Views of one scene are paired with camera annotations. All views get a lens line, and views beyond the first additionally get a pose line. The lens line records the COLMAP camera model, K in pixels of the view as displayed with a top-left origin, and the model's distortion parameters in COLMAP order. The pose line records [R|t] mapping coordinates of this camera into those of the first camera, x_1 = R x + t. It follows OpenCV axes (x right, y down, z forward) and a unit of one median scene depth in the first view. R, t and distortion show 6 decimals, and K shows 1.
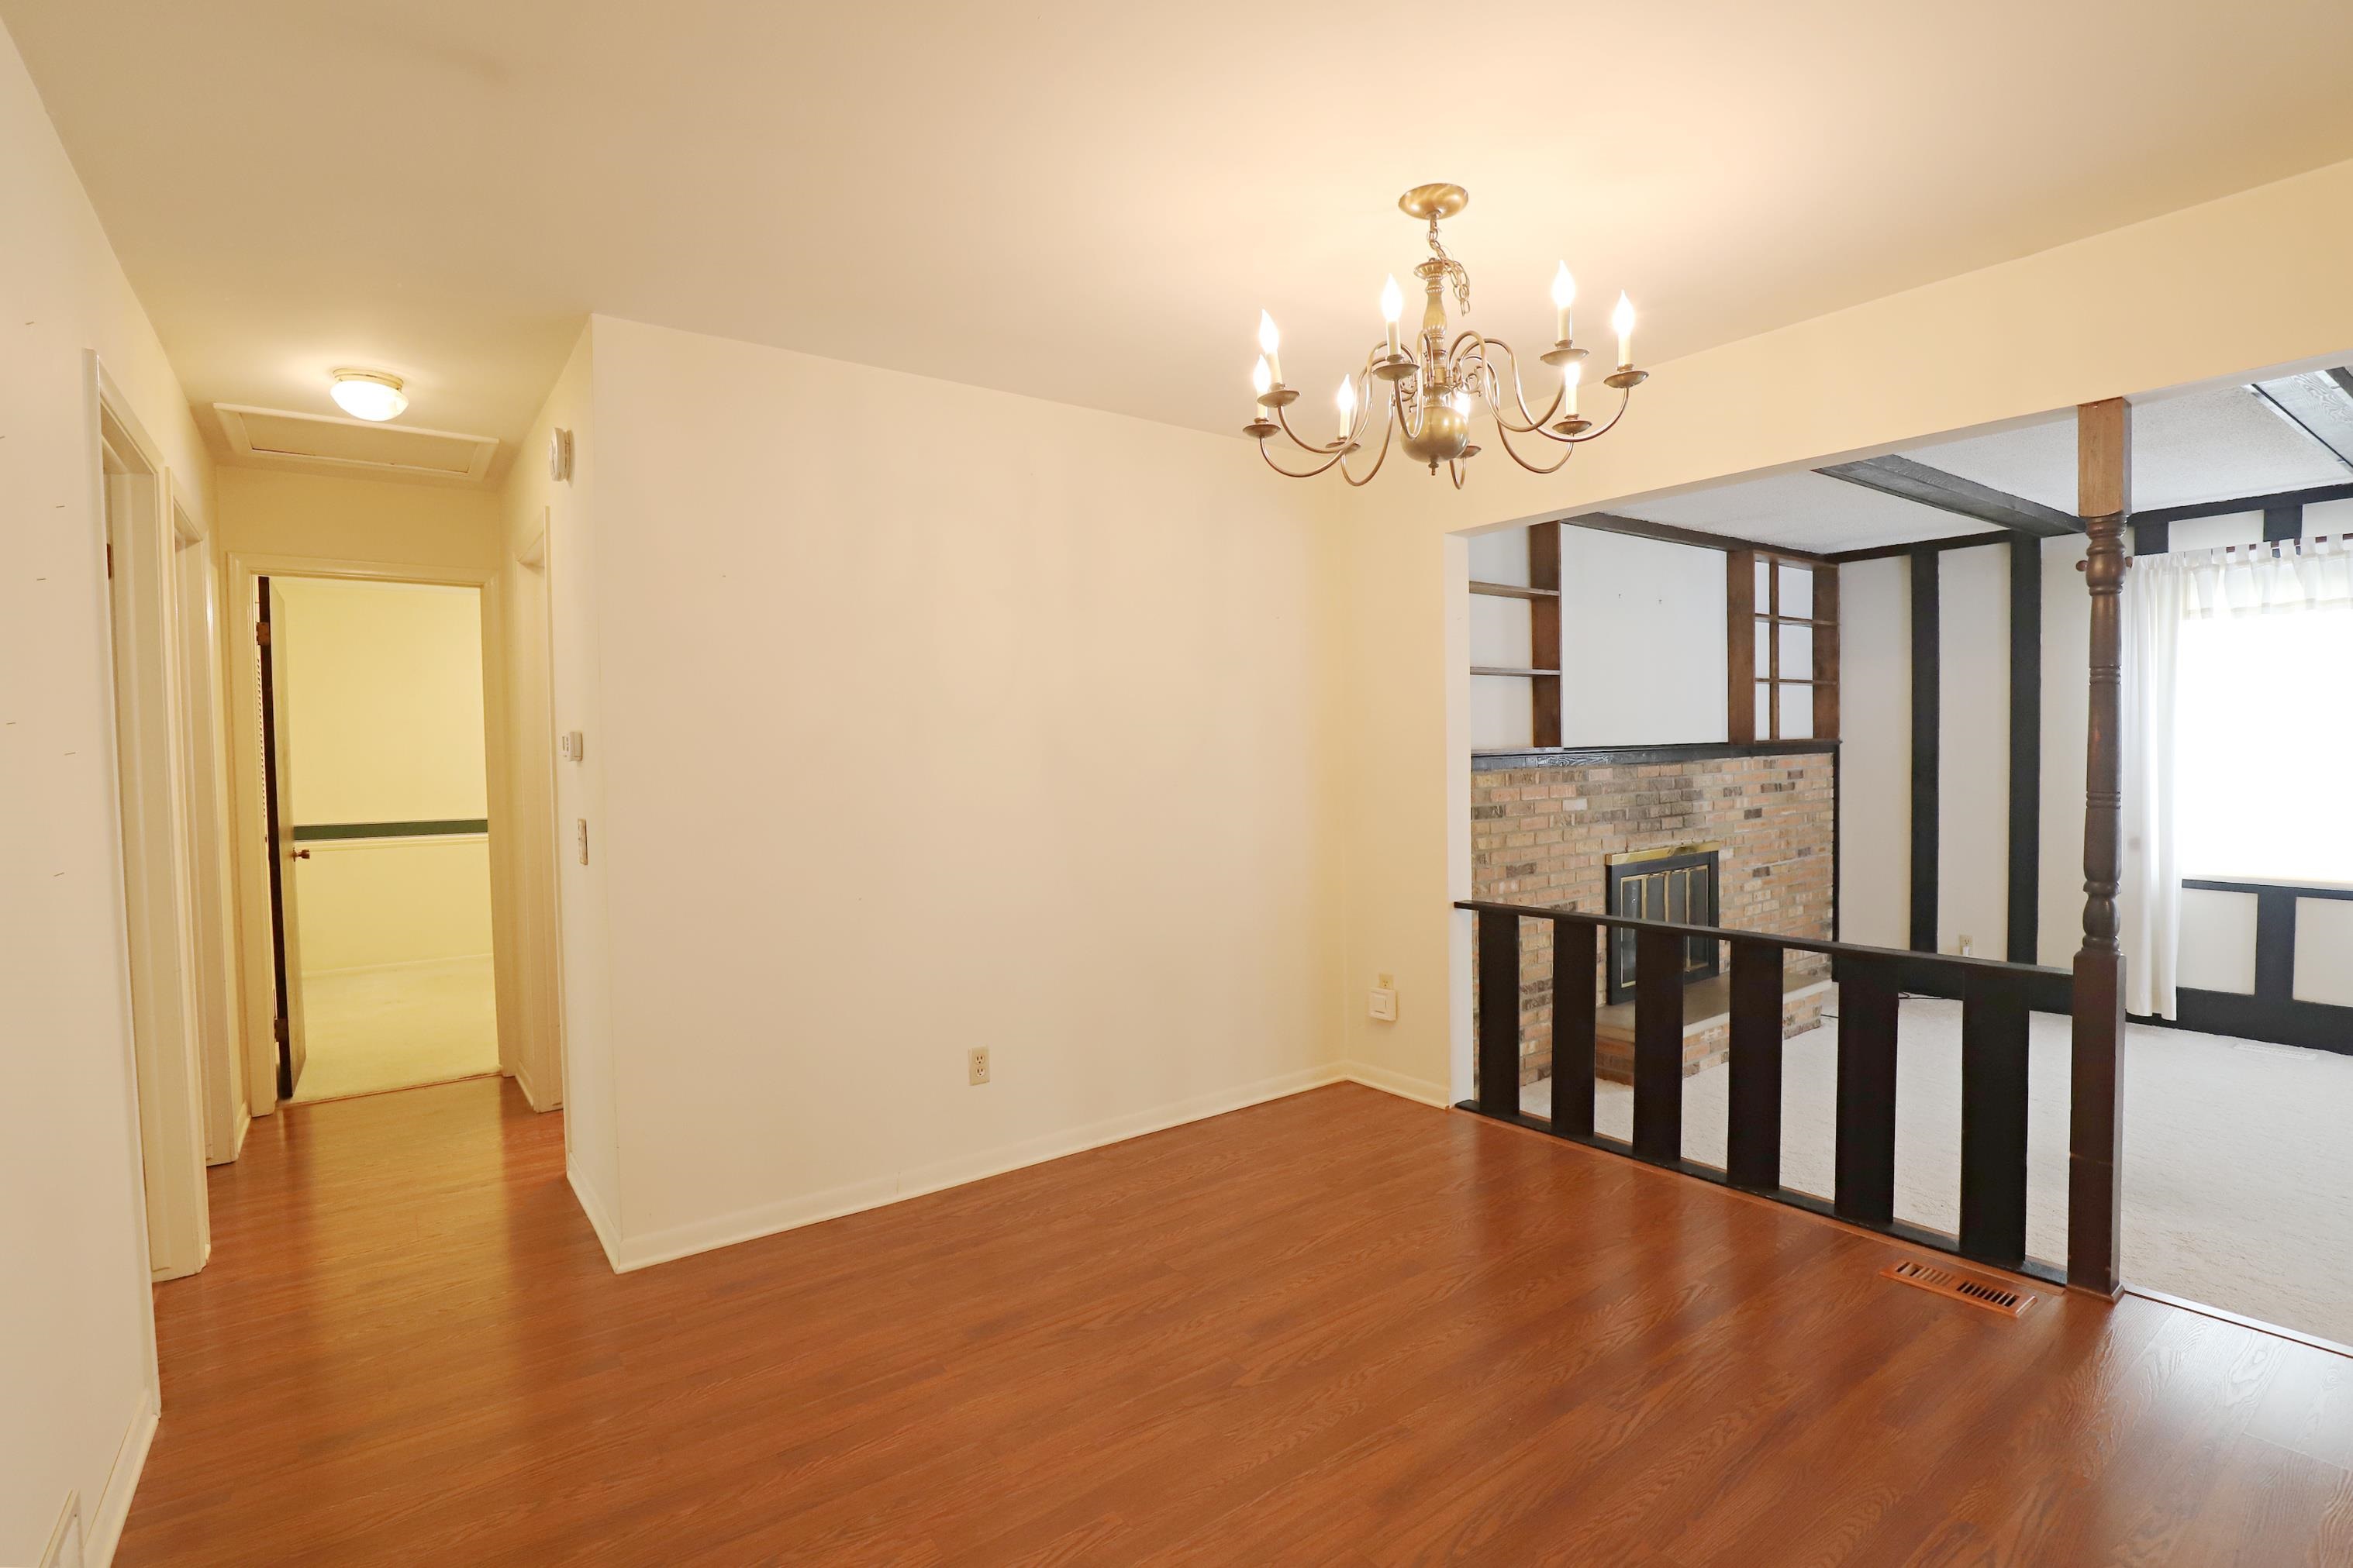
lens RADIAL K [[1113.2, 0, 1212.2], [0, 1113.2, 785.7], [0, 0, 1]] dist [-0.029354, 0.004862]
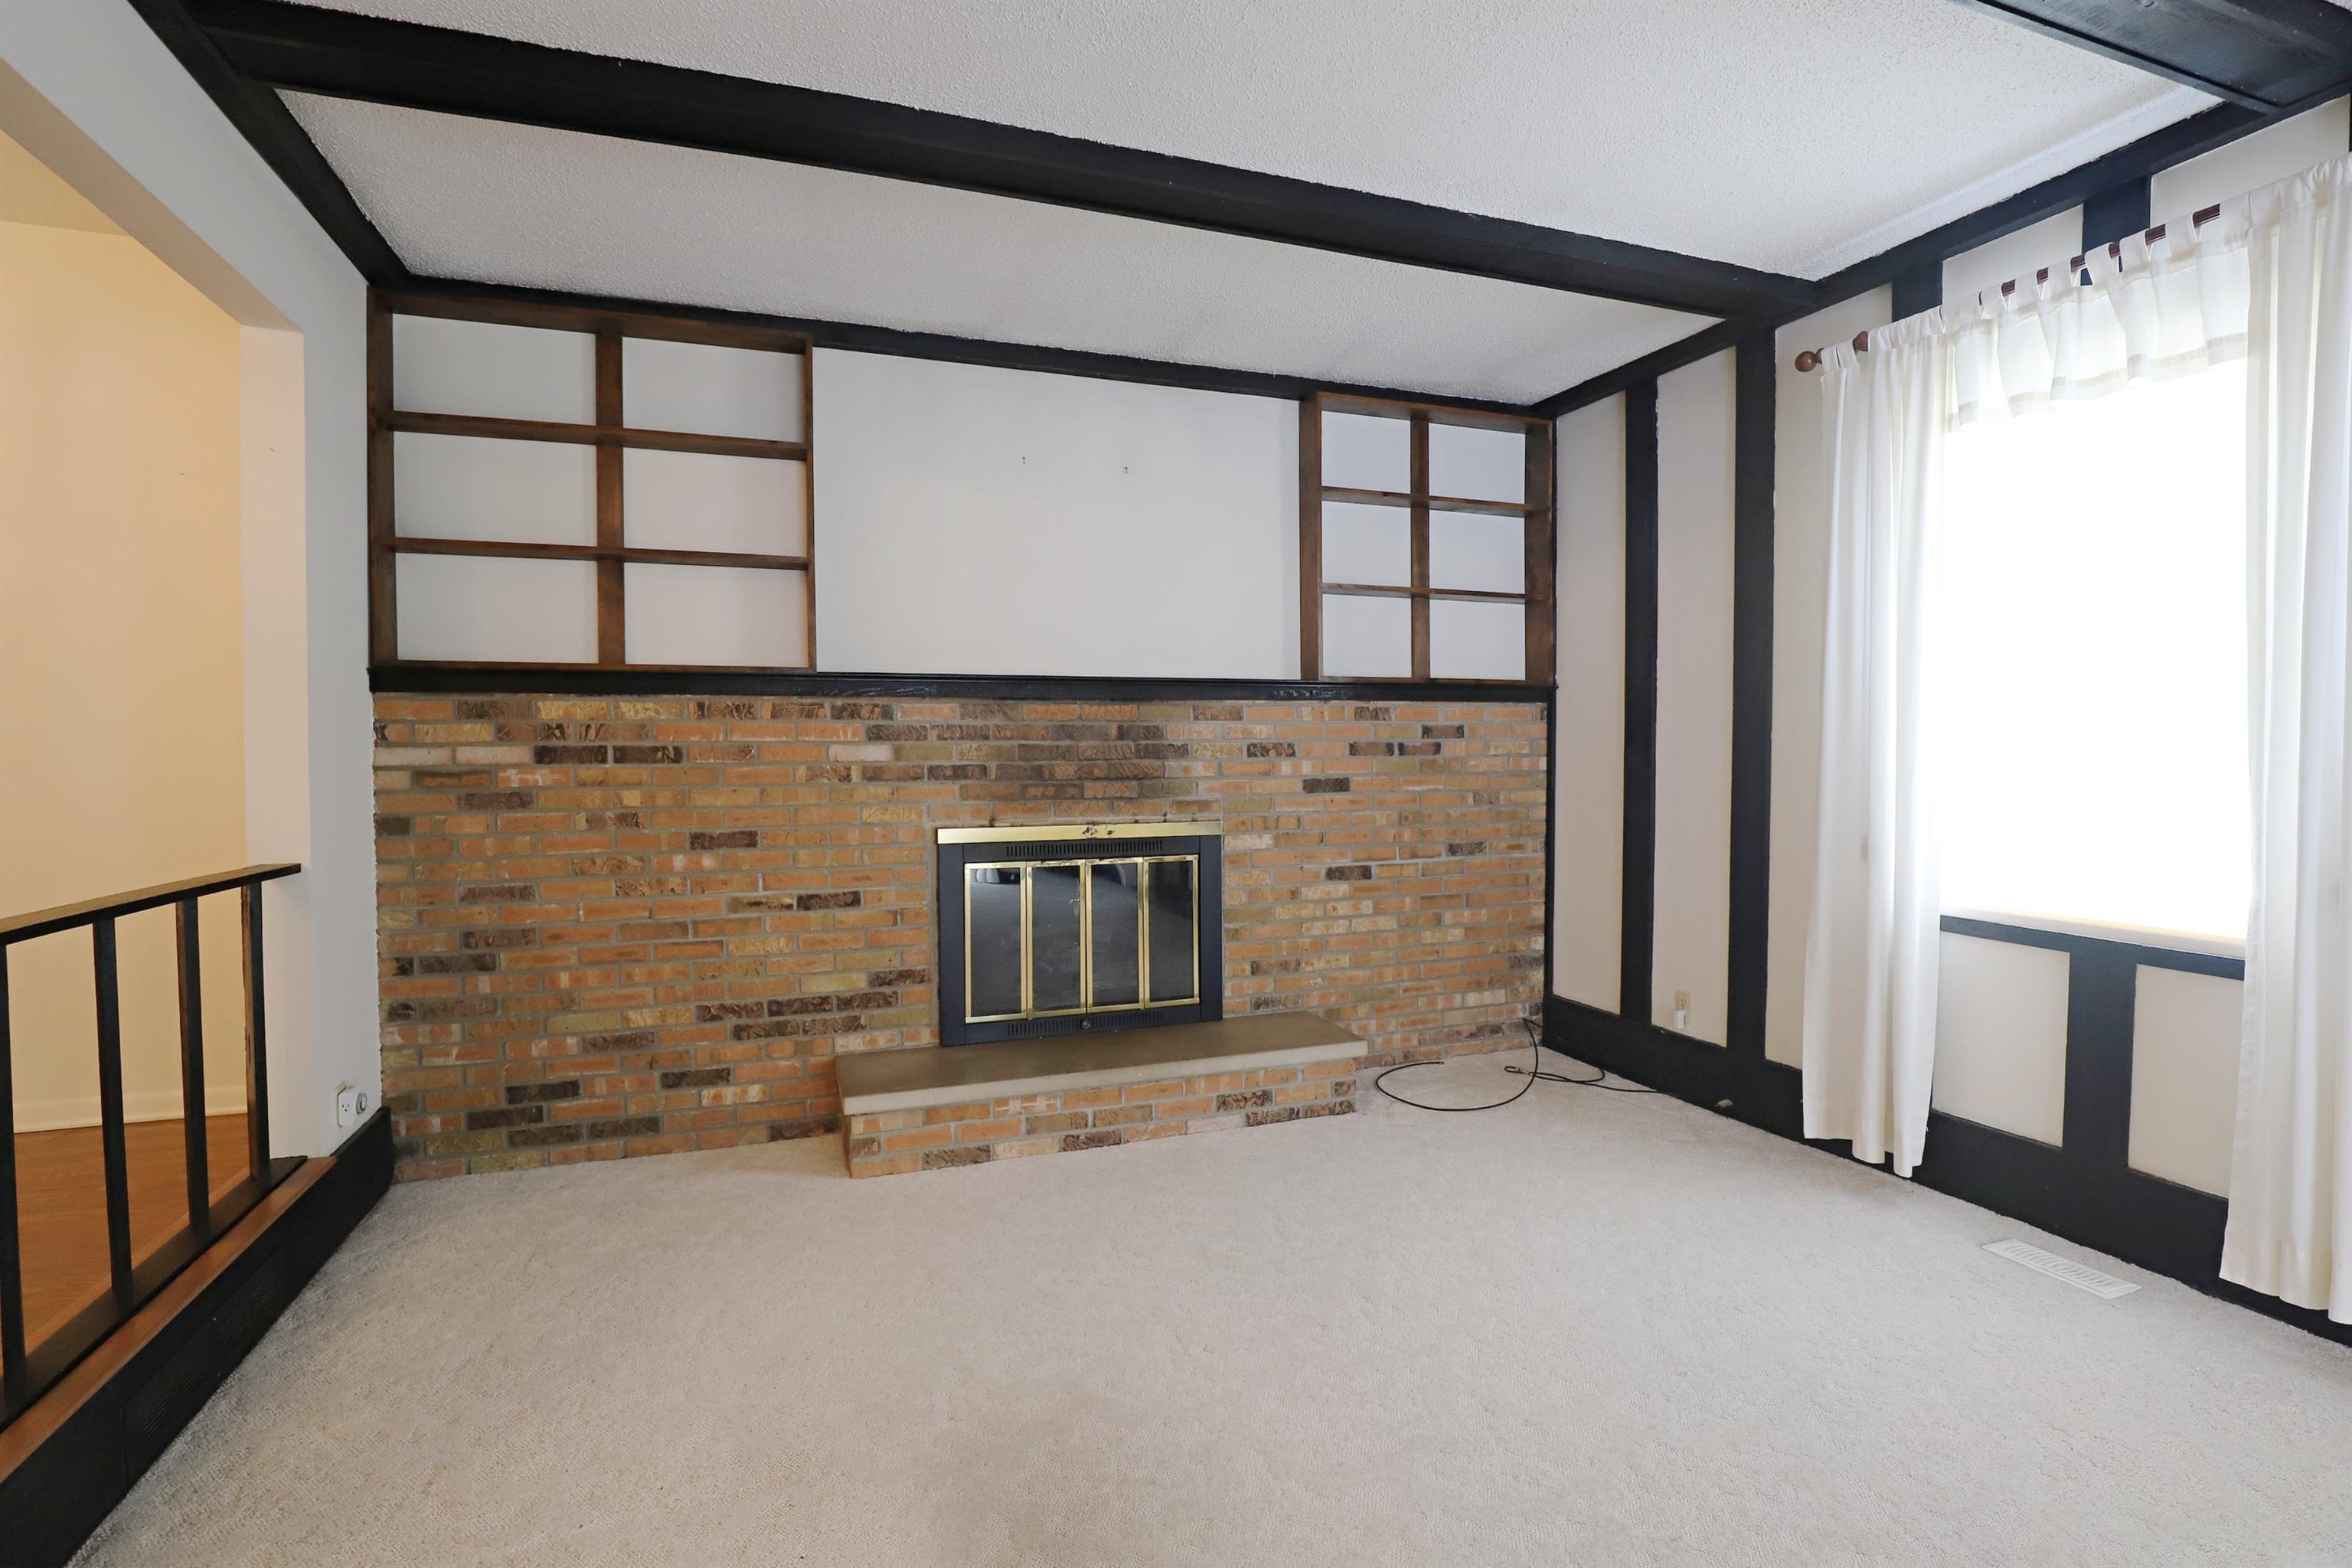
lens RADIAL K [[1112.9, 0, 1165.3], [0, 1112.9, 780.3], [0, 0, 1]] dist [-0.029354, 0.004862]
pose [[0.958444, 0.024927, -0.284190, 0.673306], [-0.025697, 0.999669, 0.001017, 0.027733], [0.284122, 0.006328, 0.958767, 0.370040]]
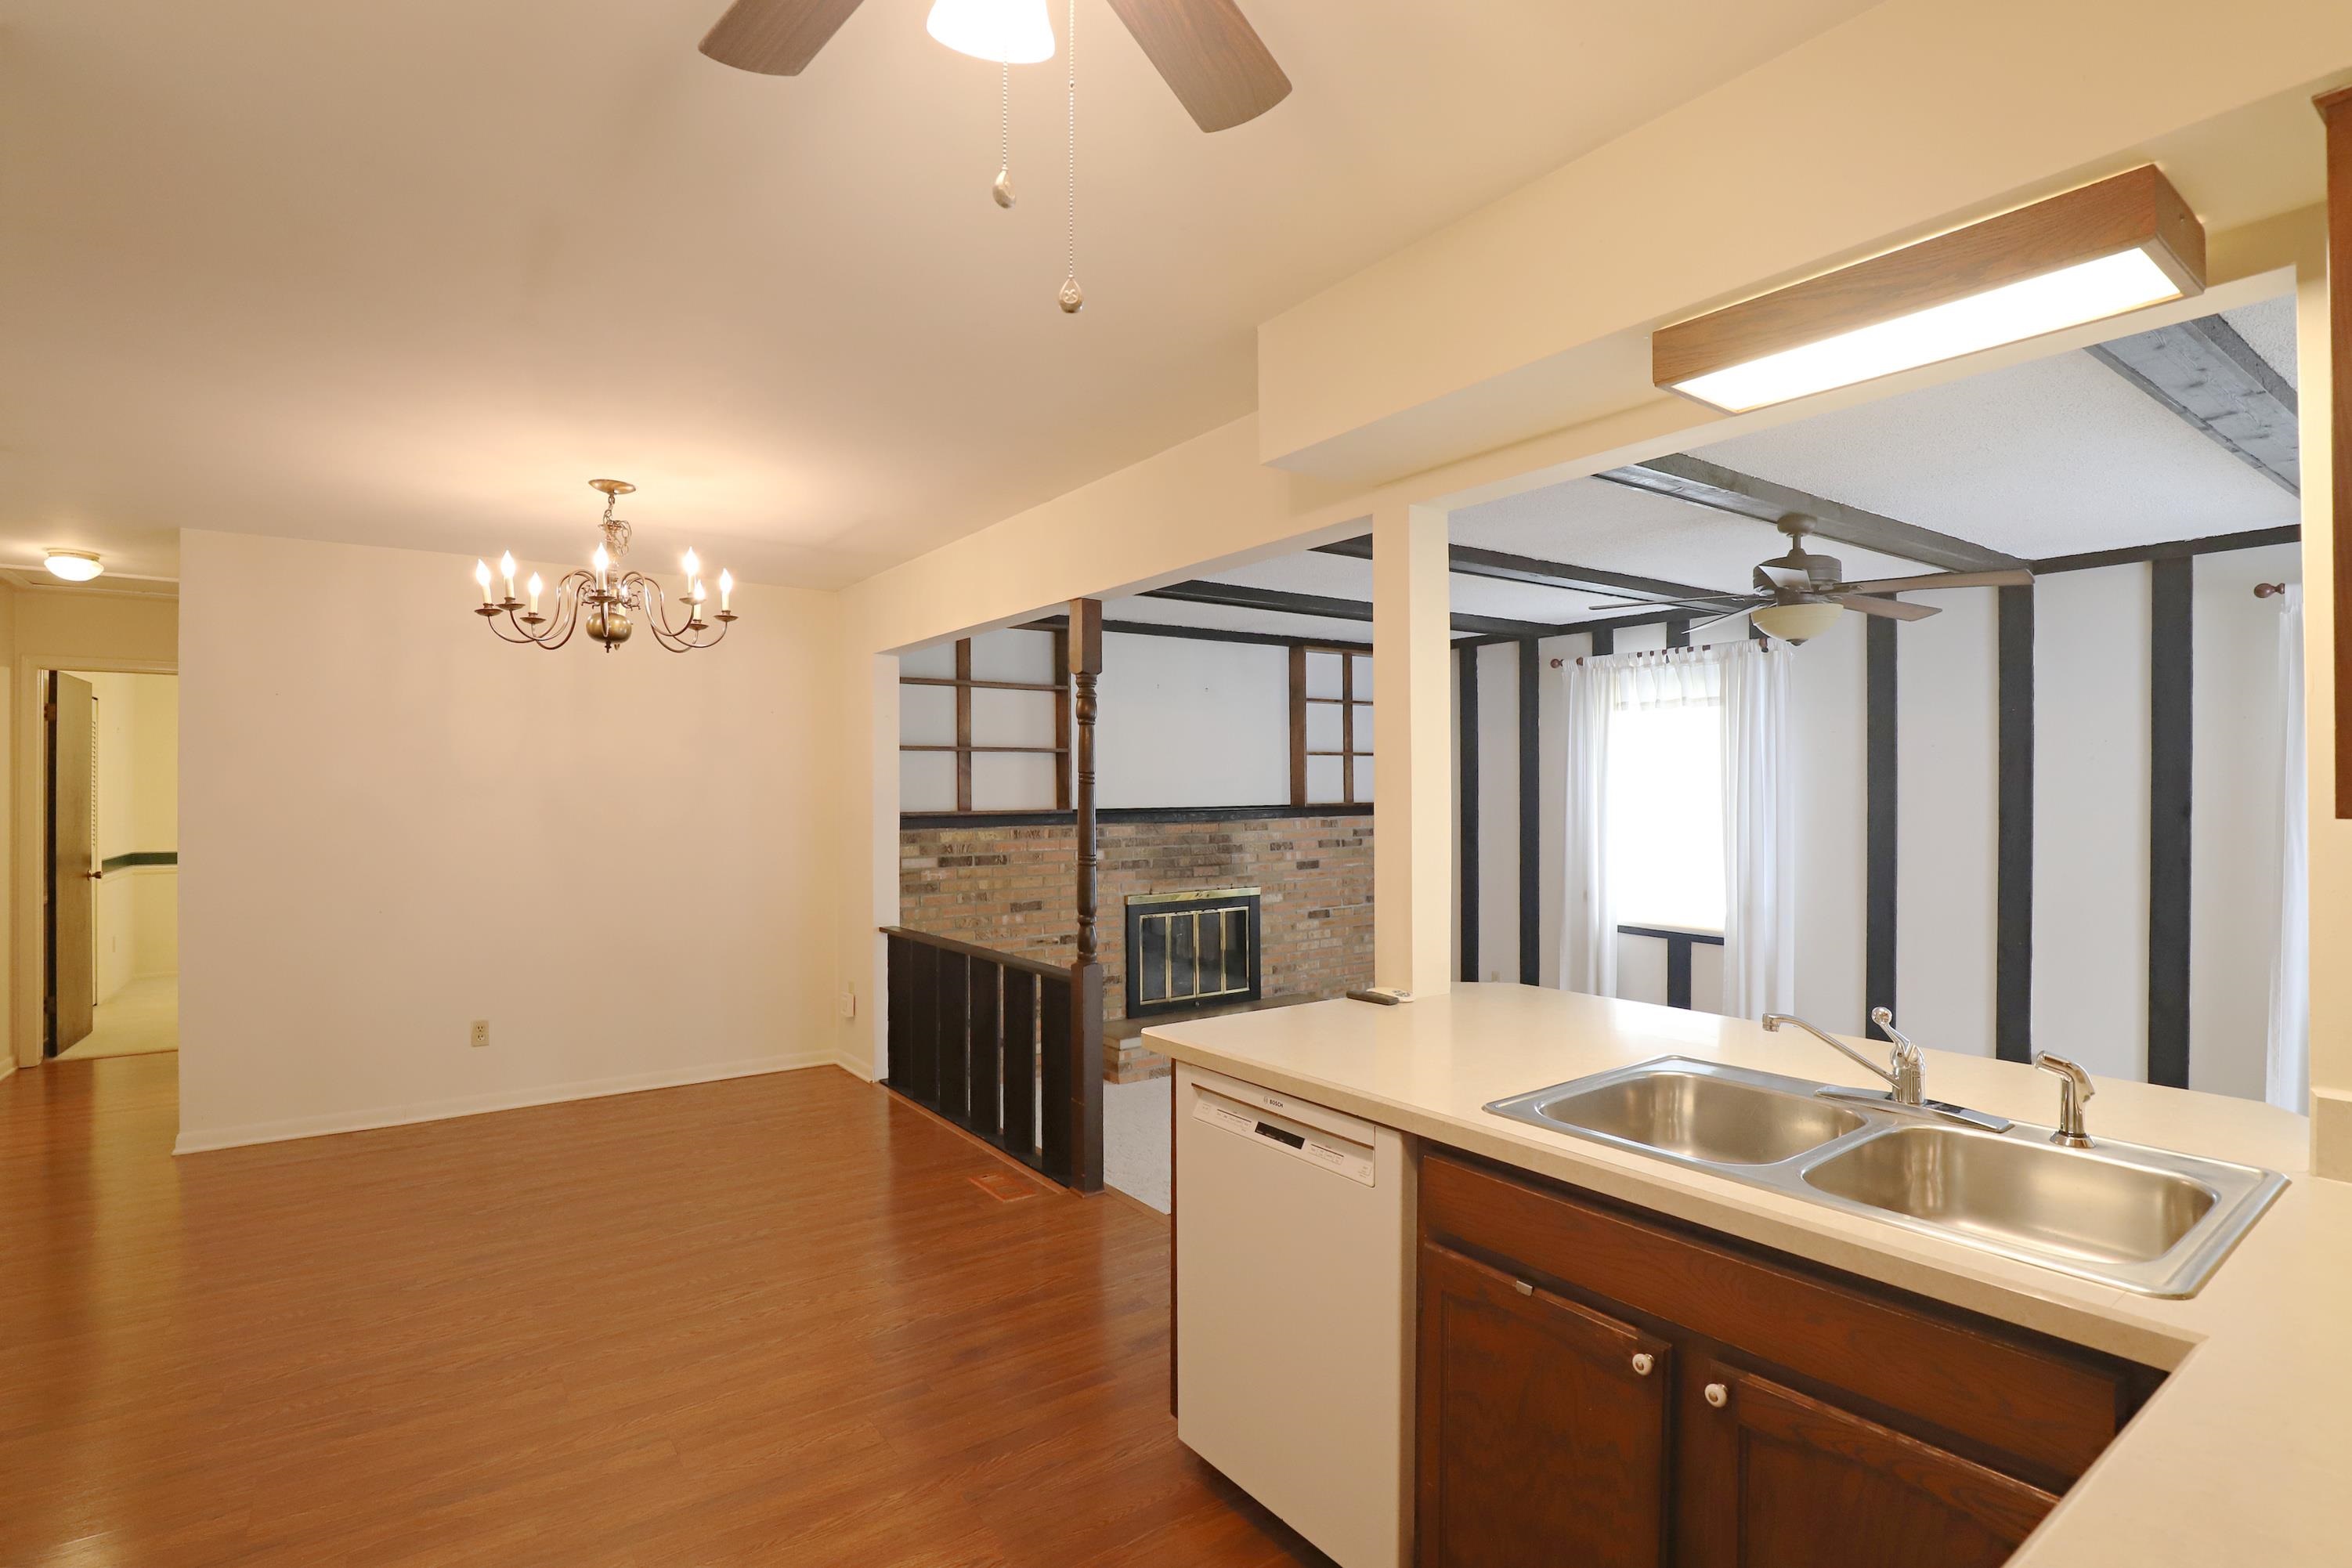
lens RADIAL K [[1112.9, 0, 1179.9], [0, 1112.9, 786.5], [0, 0, 1]] dist [-0.029354, 0.004862]
pose [[0.999432, 0.015078, -0.030153, 0.442305], [-0.016165, 0.999217, -0.036120, -0.015558], [0.029585, 0.036587, 0.998892, -0.235987]]
